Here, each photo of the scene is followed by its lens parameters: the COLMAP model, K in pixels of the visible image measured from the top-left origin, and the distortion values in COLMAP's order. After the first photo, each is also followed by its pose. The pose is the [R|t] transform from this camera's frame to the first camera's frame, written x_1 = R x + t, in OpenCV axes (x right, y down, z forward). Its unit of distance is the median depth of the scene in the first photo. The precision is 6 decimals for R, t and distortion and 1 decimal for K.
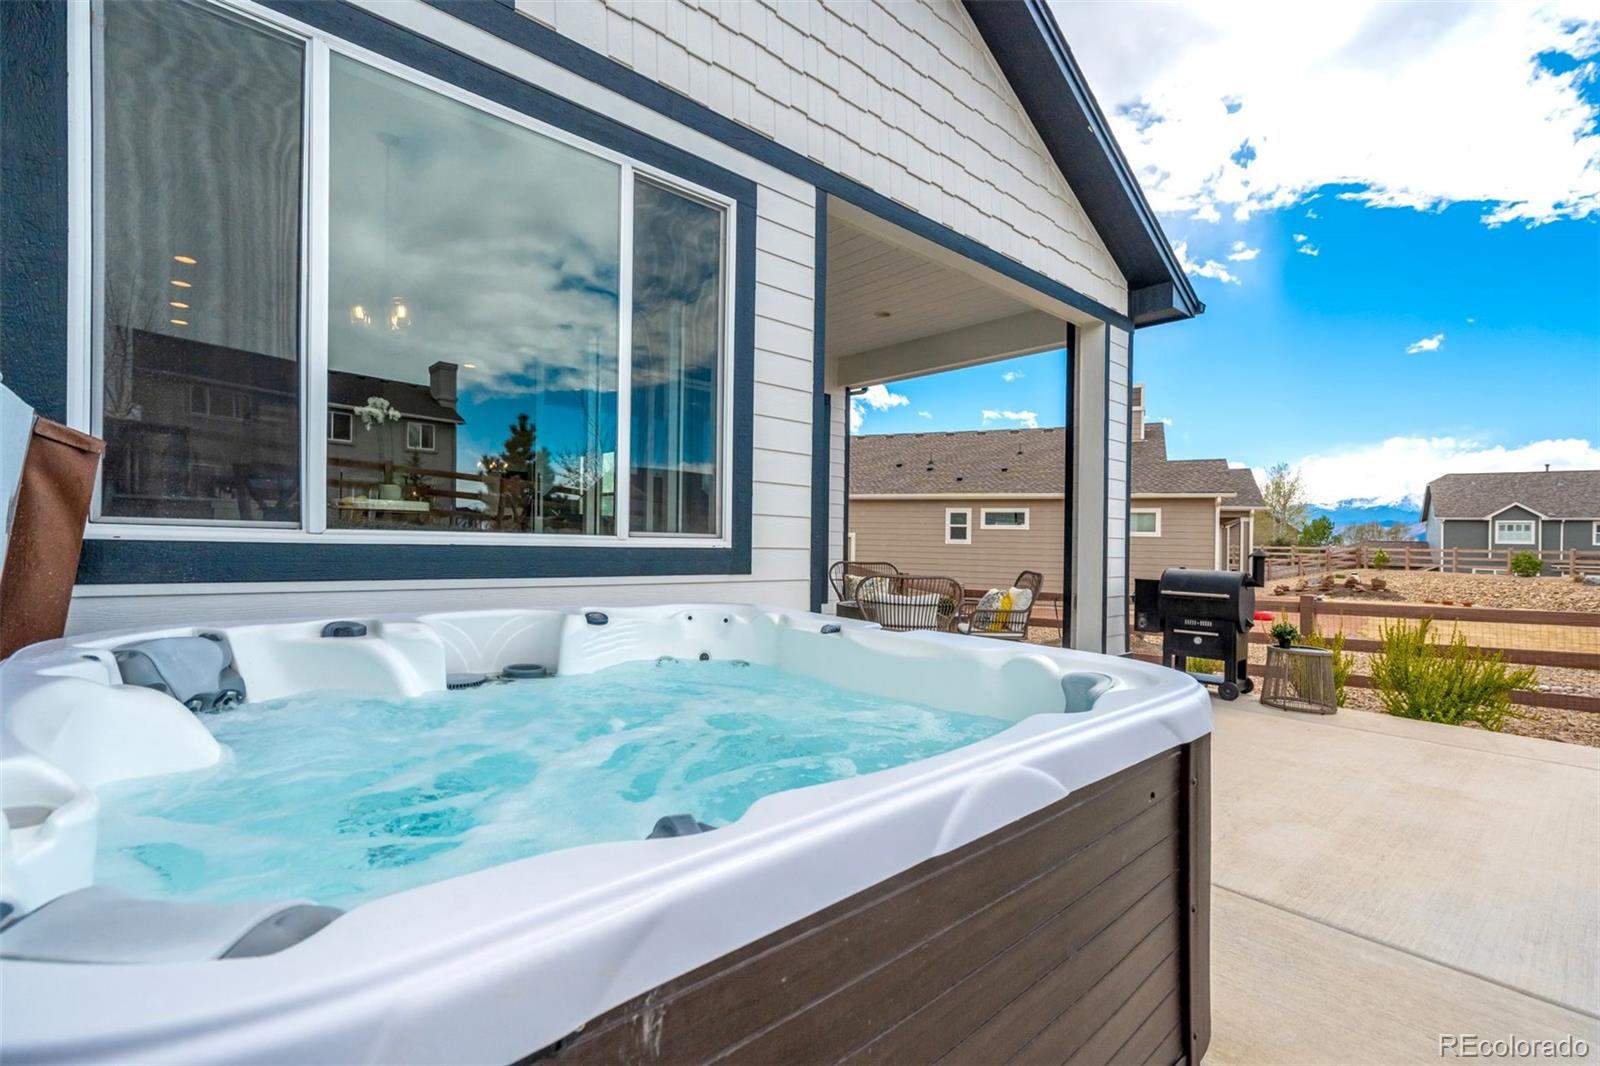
lens RADIAL K [[726.2, 0, 800.0], [0, 726.2, 533.0], [0, 0, 1]] dist [-0.033167, 0.000086]
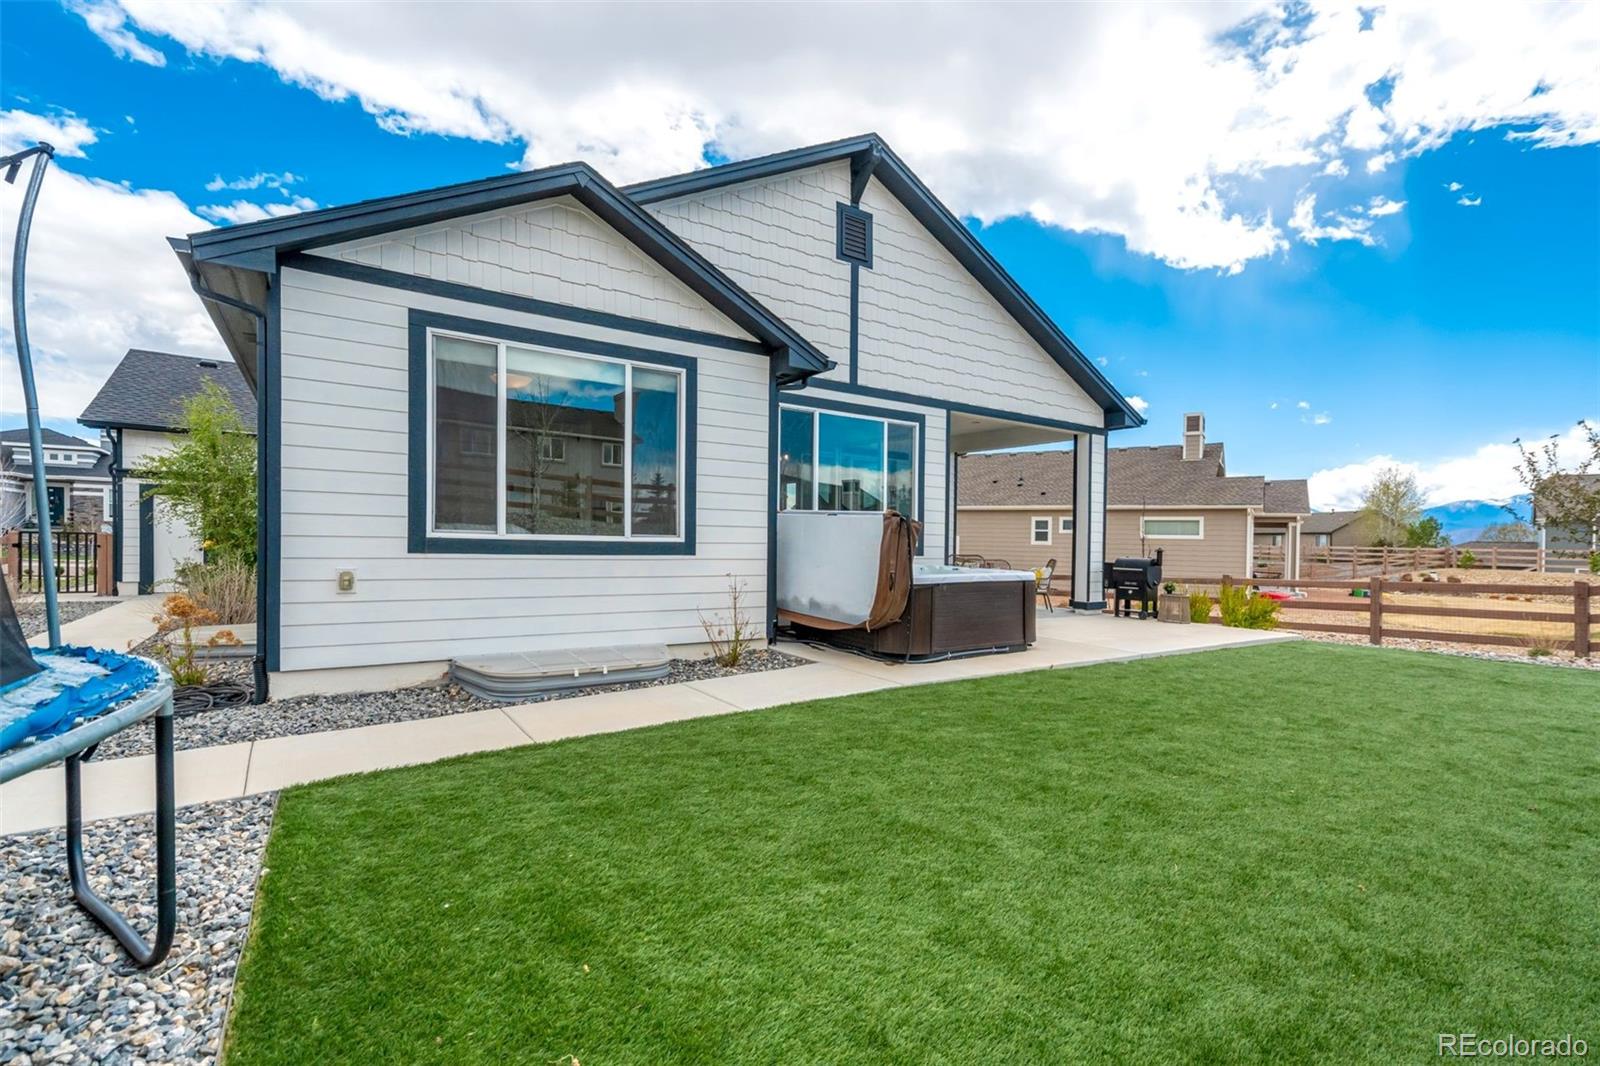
lens RADIAL K [[726.2, 0, 800.0], [0, 726.2, 533.0], [0, 0, 1]] dist [-0.033167, 0.000086]
pose [[0.990370, -0.002059, -0.138431, -0.029793], [0.001922, 0.999998, -0.001129, -0.005419], [0.138433, 0.000852, 0.990371, -0.356916]]
